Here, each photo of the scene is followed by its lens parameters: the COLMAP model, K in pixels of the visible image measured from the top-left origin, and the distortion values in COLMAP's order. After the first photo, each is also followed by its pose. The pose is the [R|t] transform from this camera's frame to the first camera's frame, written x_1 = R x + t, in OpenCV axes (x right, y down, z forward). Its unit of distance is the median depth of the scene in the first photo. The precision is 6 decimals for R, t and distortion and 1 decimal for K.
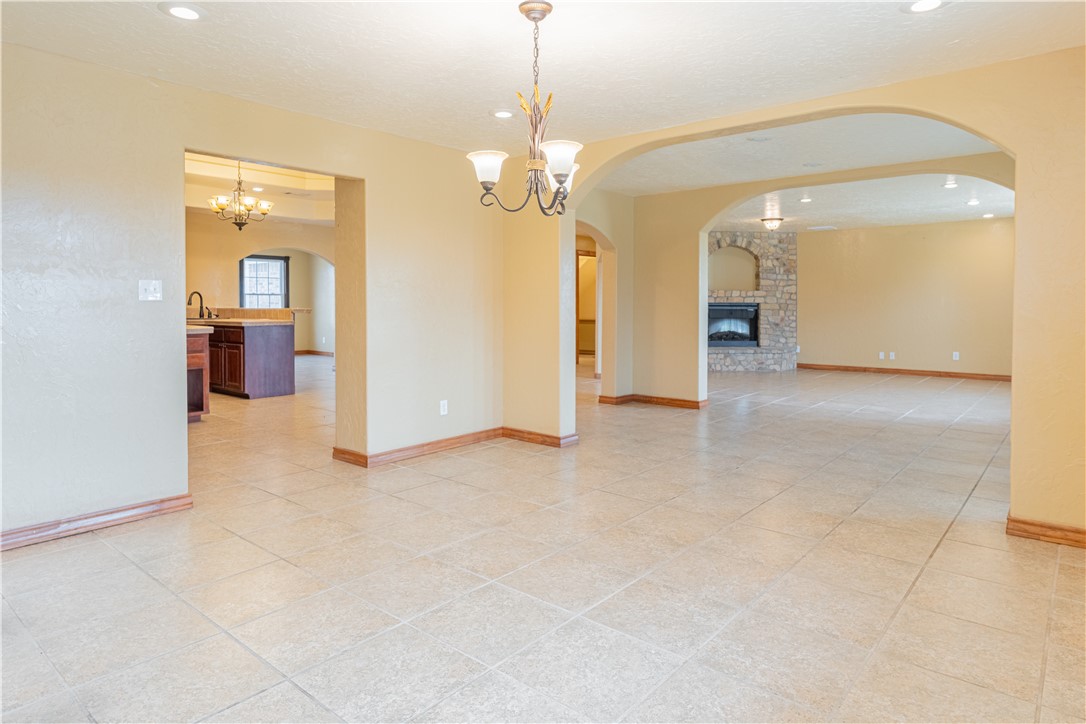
lens RADIAL K [[628.7, 0, 541.9], [0, 628.7, 312.9], [0, 0, 1]] dist [-0.000798, -0.000196]
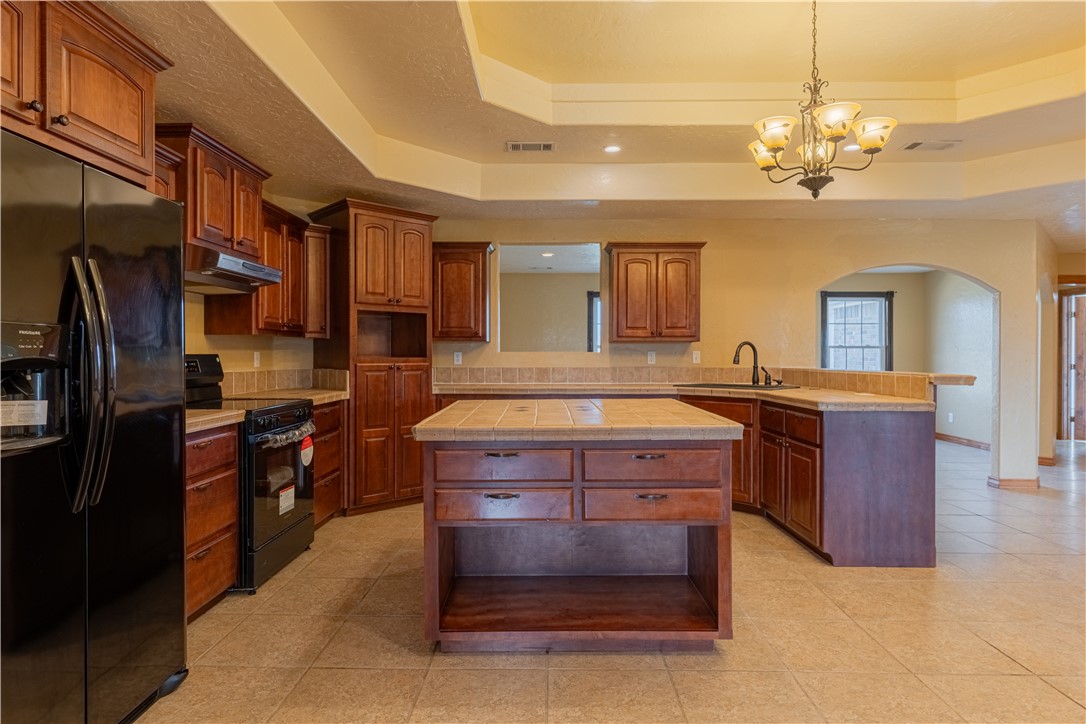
lens RADIAL K [[624.2, 0, 536.2], [0, 624.2, 355.8], [0, 0, 1]] dist [-0.000050, 0.000742]
pose [[0.636315, 0.000808, -0.771429, -0.228101], [-0.015063, 0.999822, -0.011377, -0.011023], [0.771282, 0.018859, 0.636214, 0.489797]]
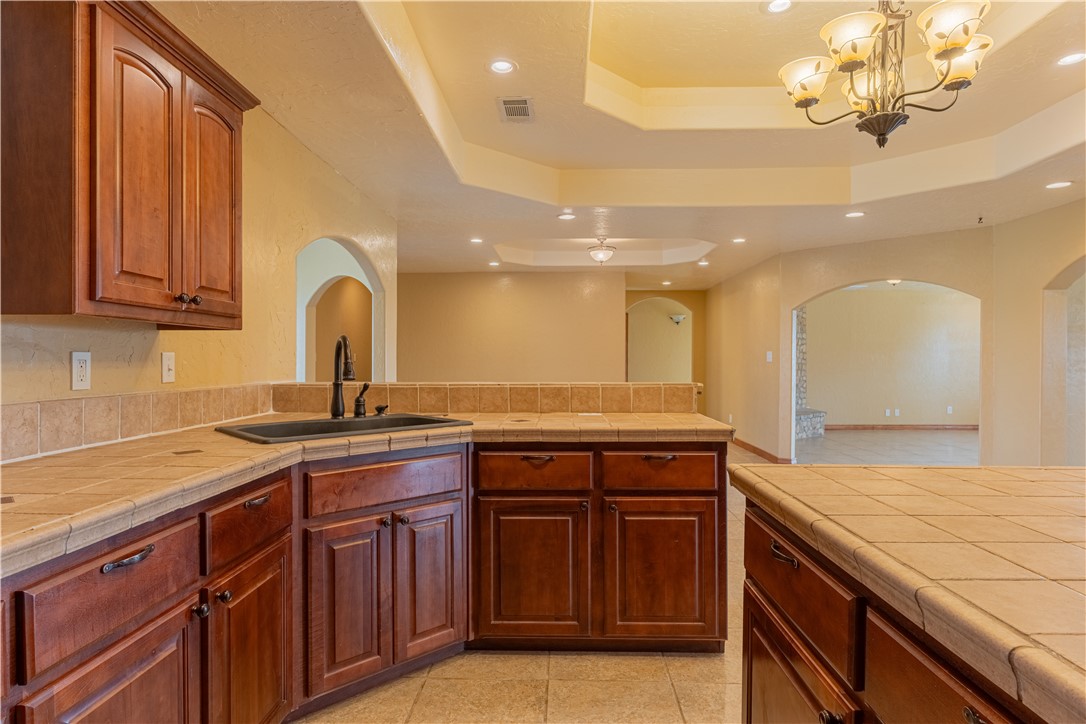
lens RADIAL K [[603.9, 0, 543.0], [0, 603.9, 362.0], [0, 0, 1]] dist [0.002654, 0.000658]
pose [[0.771063, -0.002809, 0.636753, -0.688924], [0.011512, 0.999888, -0.009530, -0.017759], [-0.636655, 0.014678, 0.771009, 0.745572]]
